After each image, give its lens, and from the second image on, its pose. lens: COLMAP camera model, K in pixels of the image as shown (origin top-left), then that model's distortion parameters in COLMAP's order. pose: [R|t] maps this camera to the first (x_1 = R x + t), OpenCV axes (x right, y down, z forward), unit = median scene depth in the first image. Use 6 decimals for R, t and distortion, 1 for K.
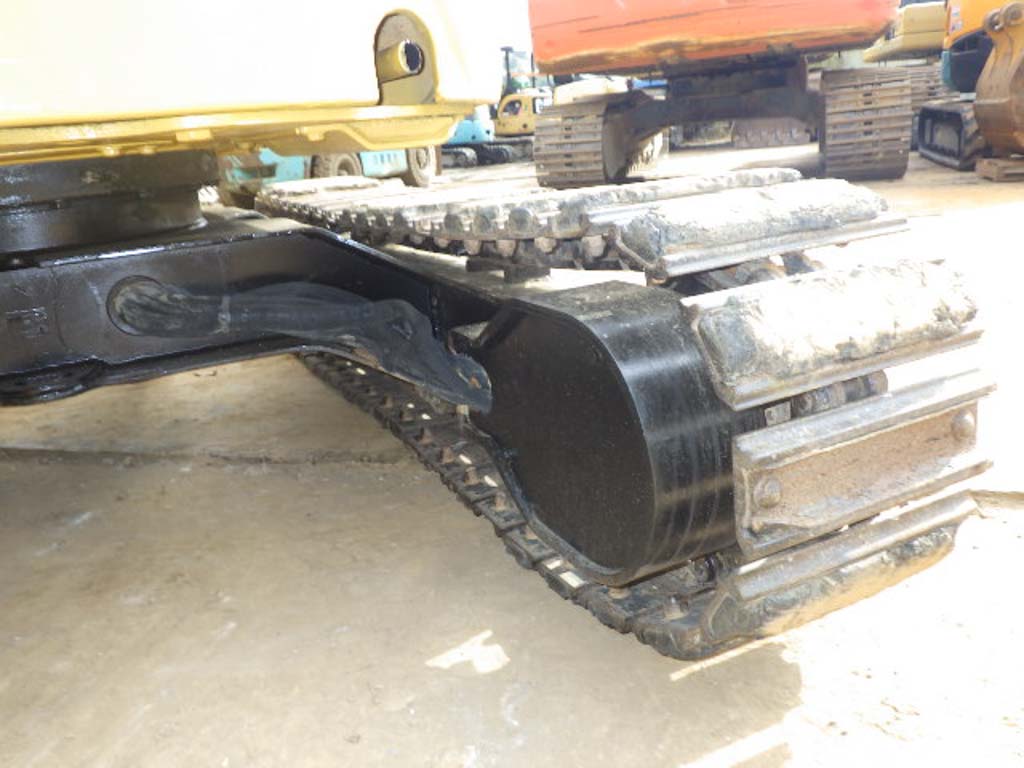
lens RADIAL K [[839.4, 0, 513.4], [0, 839.4, 379.9], [0, 0, 1]] dist [-0.001663, -0.002747]
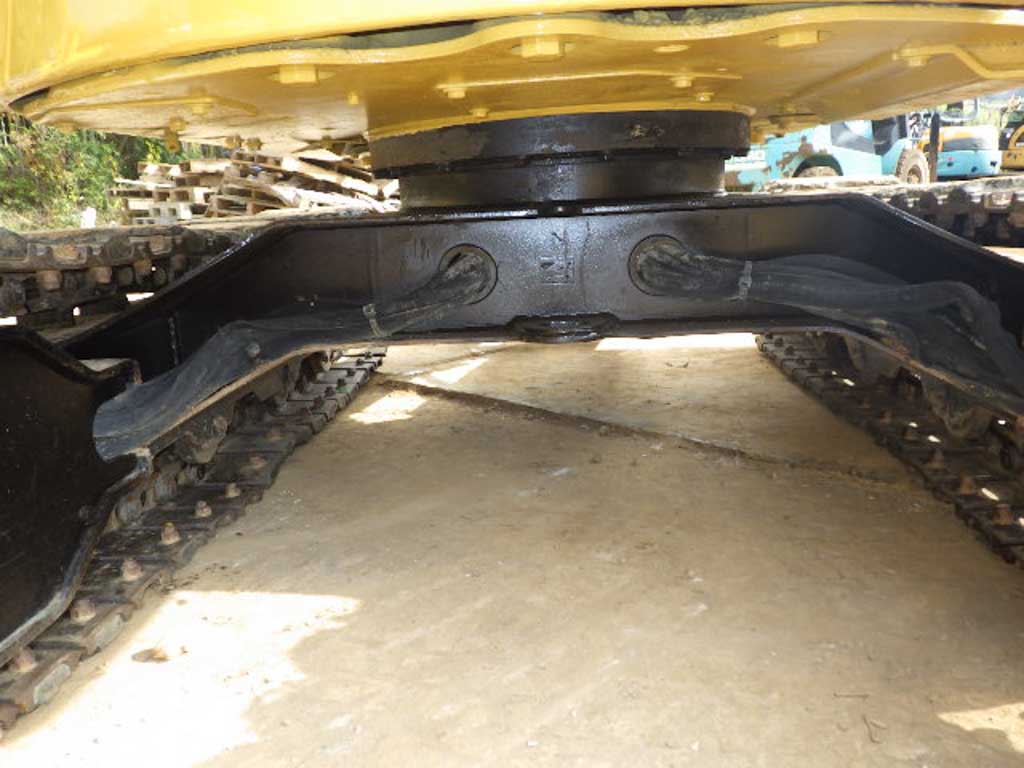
lens RADIAL K [[839.4, 0, 503.1], [0, 839.4, 384.5], [0, 0, 1]] dist [-0.001663, -0.002747]
pose [[0.862809, 0.148934, -0.483093, -0.097168], [-0.166180, 0.986069, 0.007197, 0.068045], [0.477435, 0.074071, 0.875539, 0.054013]]
